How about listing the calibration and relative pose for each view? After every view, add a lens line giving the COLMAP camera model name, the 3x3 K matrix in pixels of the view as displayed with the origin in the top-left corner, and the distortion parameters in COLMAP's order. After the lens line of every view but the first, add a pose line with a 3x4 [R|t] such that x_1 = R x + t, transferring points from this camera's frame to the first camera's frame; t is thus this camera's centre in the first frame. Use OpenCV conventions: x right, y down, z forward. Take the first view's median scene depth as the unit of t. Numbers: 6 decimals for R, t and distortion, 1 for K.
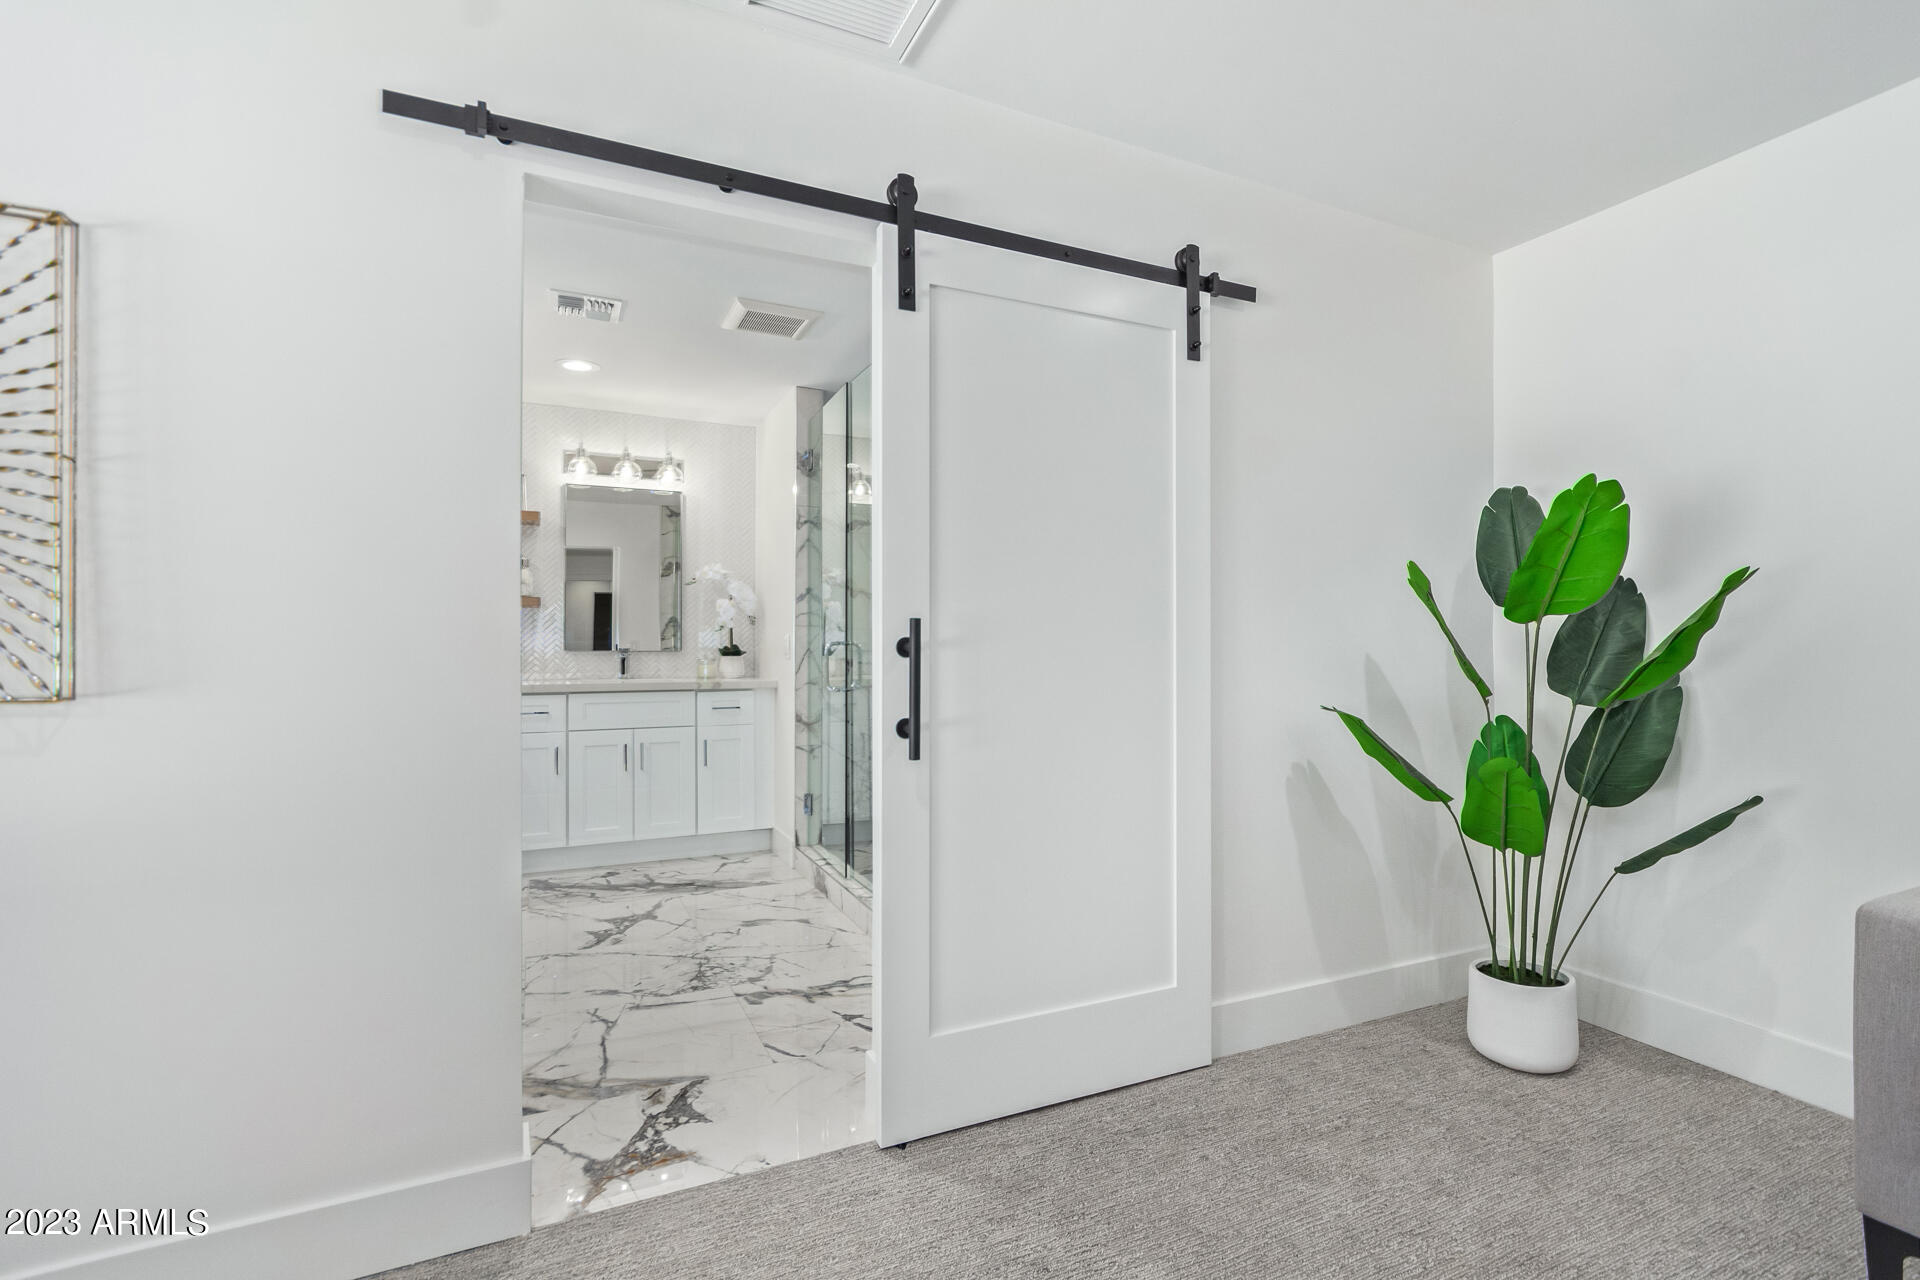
lens RADIAL K [[899.1, 0, 961.0], [0, 899.1, 651.0], [0, 0, 1]] dist [0.015474, 0.000597]
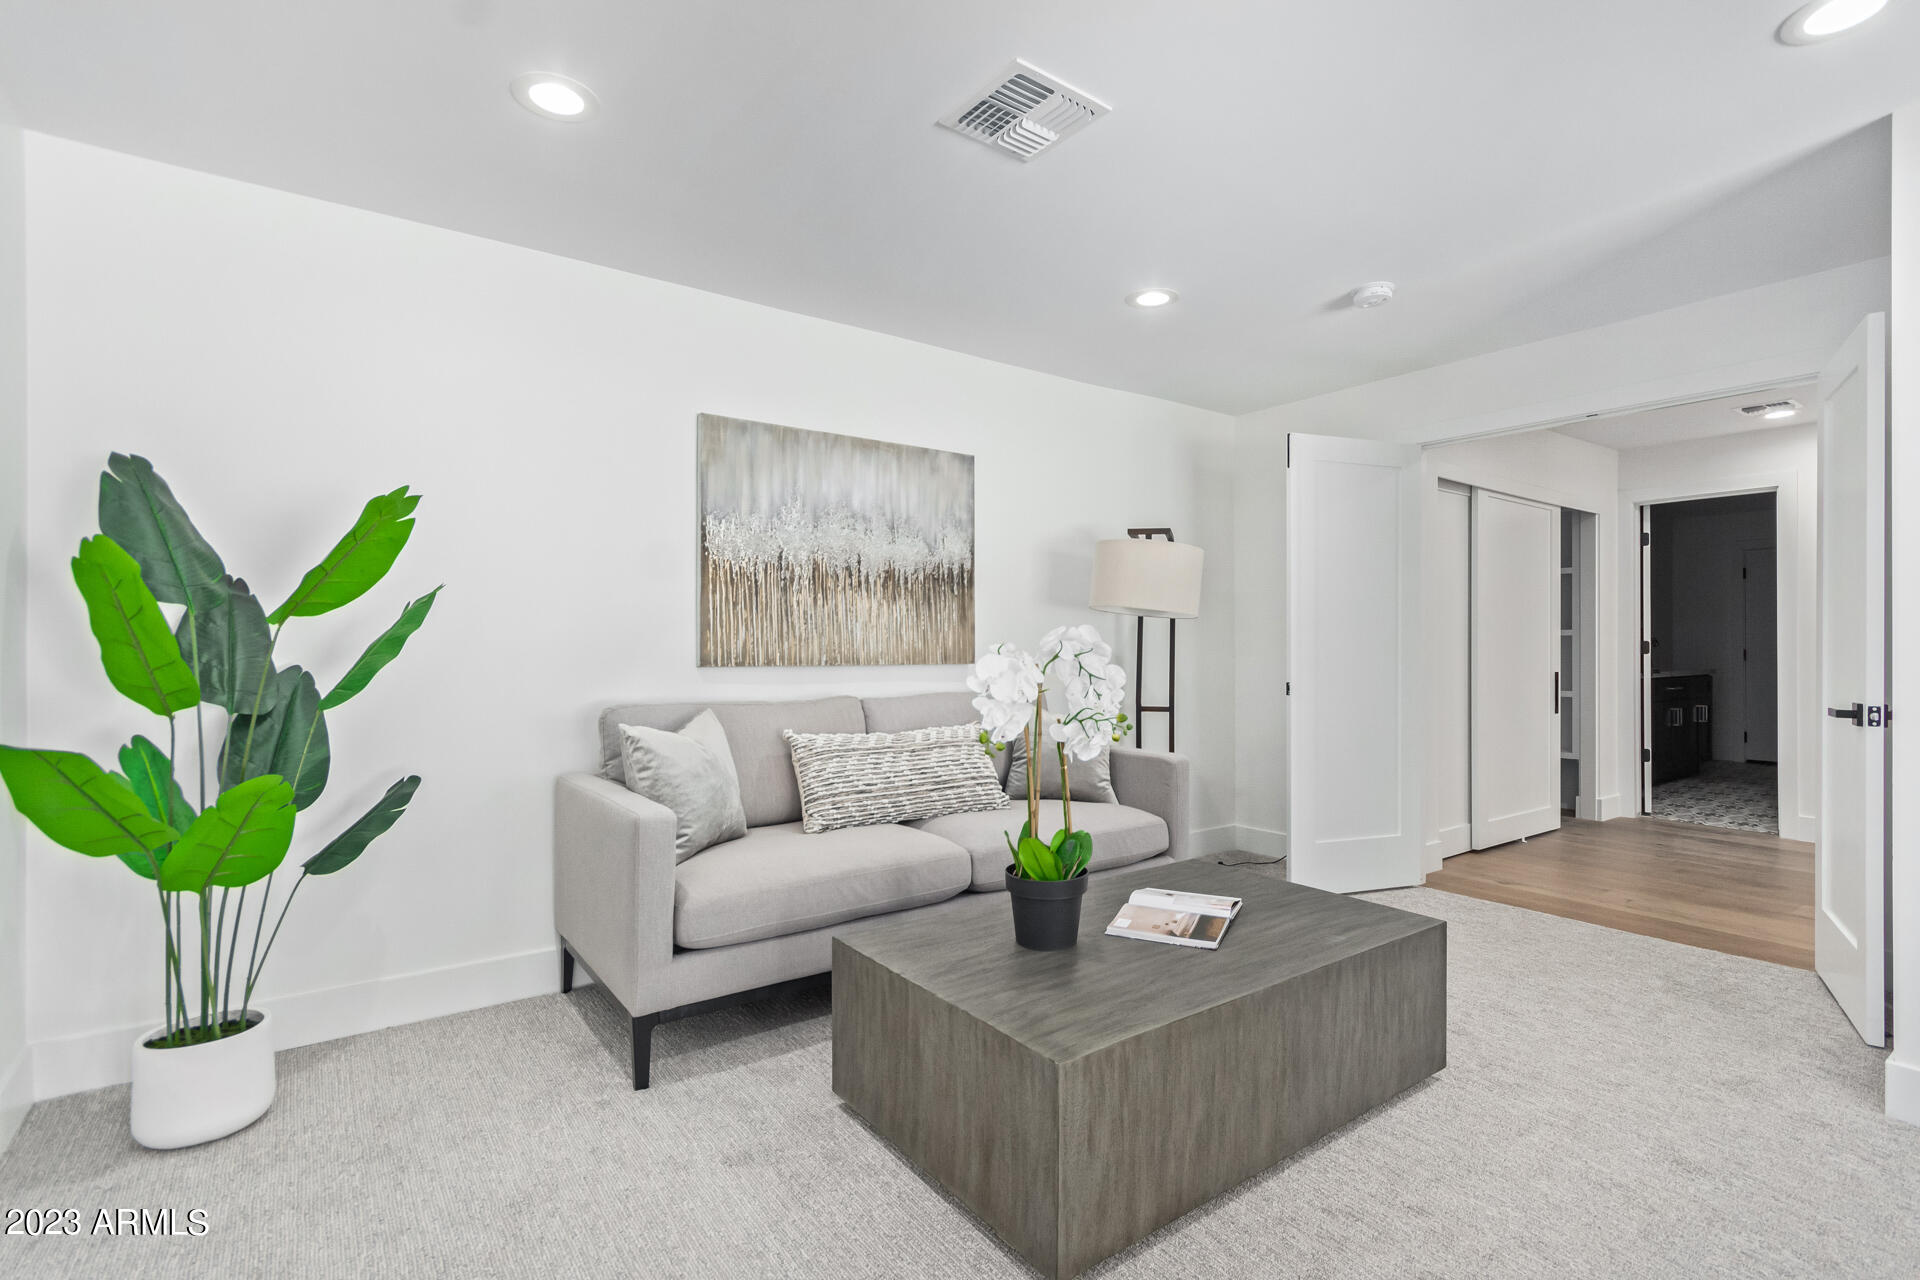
lens RADIAL K [[899.1, 0, 961.5], [0, 899.1, 649.0], [0, 0, 1]] dist [0.015474, 0.000597]
pose [[-0.181924, 0.010003, 0.983262, -0.371868], [-0.001356, 0.999945, -0.010424, 0.003008], [-0.983312, -0.003230, -0.181901, 0.452297]]
